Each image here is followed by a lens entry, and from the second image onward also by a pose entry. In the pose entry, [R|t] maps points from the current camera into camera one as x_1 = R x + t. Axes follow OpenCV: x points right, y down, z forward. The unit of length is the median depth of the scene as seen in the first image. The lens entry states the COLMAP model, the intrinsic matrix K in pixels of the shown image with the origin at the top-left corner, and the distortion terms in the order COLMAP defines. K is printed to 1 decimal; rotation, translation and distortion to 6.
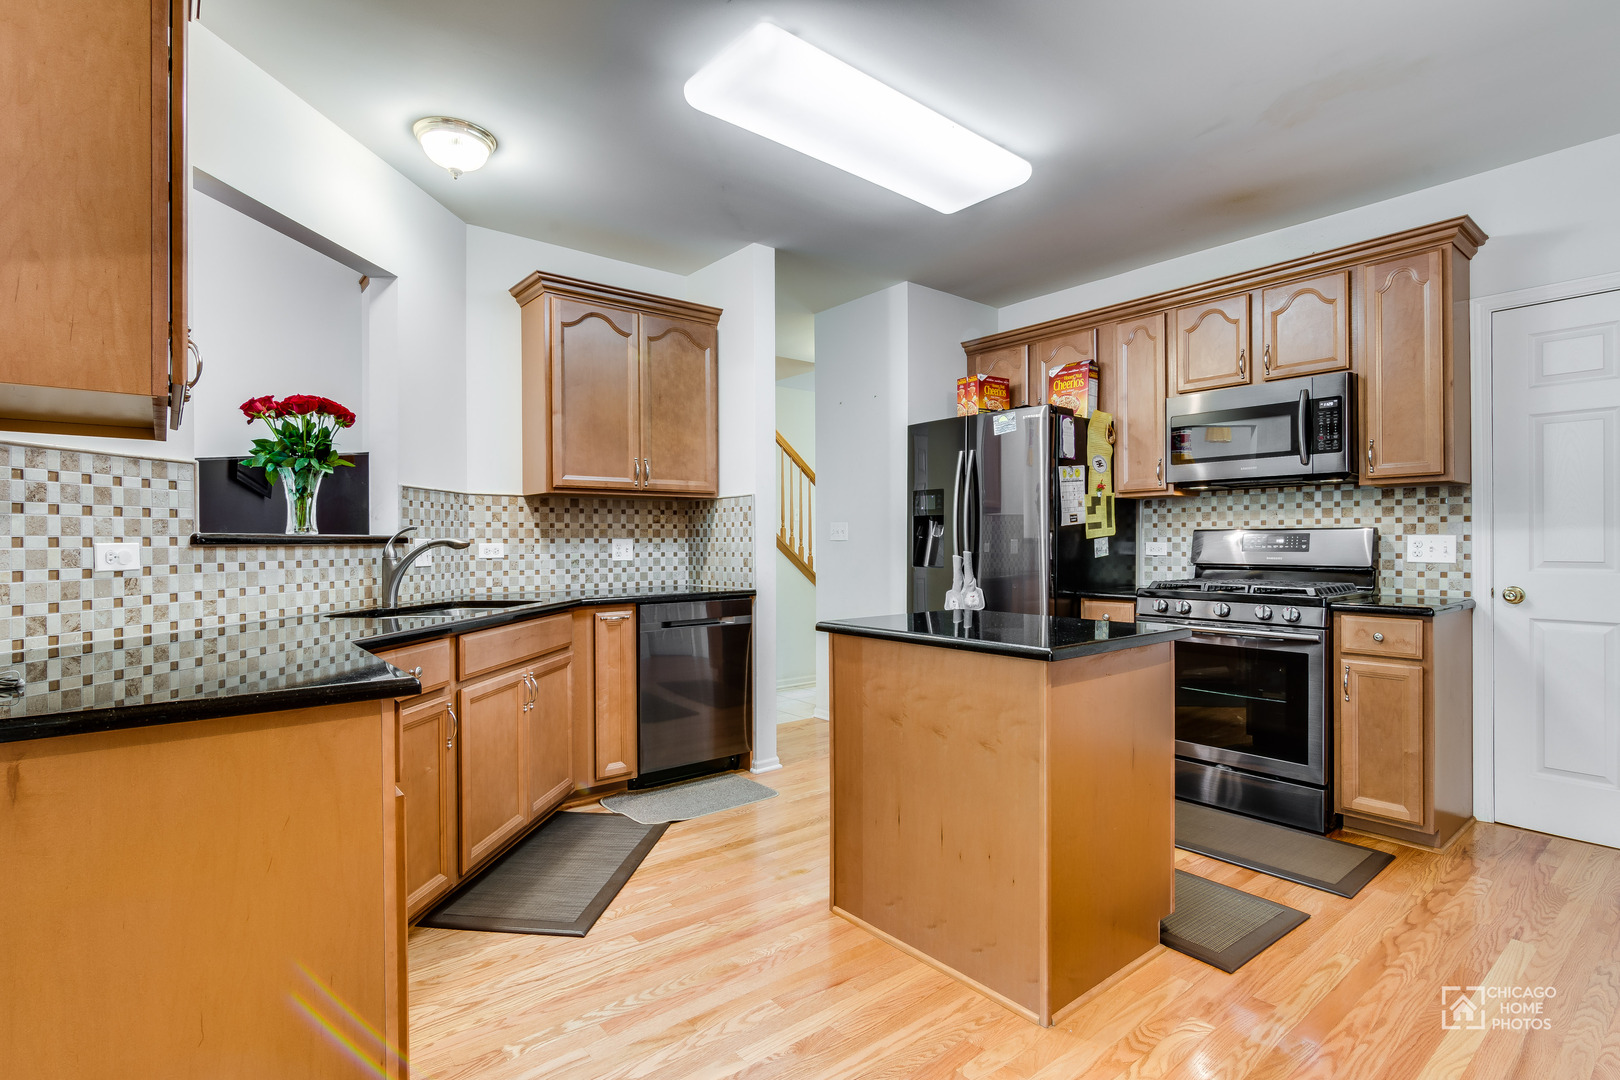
lens RADIAL K [[798.5, 0, 823.5], [0, 798.5, 499.5], [0, 0, 1]] dist [-0.004737, 0.002777]
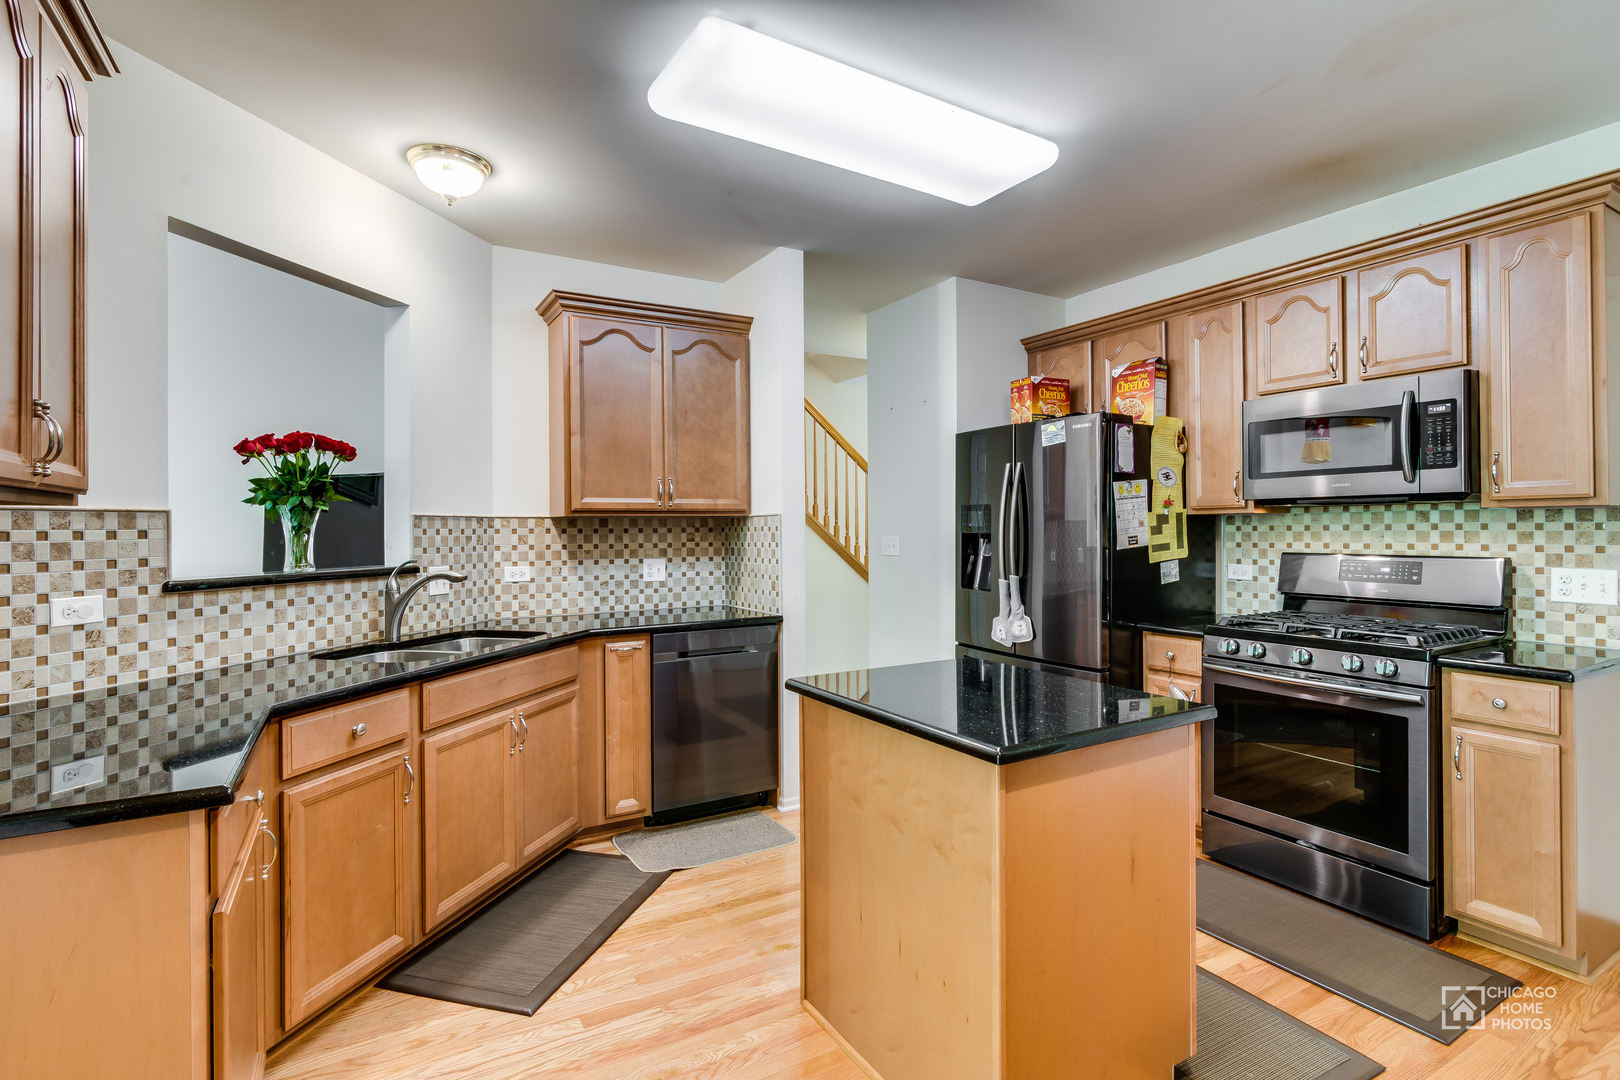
lens RADIAL K [[798.5, 0, 825.2], [0, 798.5, 485.9], [0, 0, 1]] dist [-0.004737, 0.002777]
pose [[0.988182, -0.011420, -0.152860, 0.135833], [0.011695, 0.999931, 0.000896, -0.049596], [0.152839, -0.002673, 0.988247, 0.093794]]
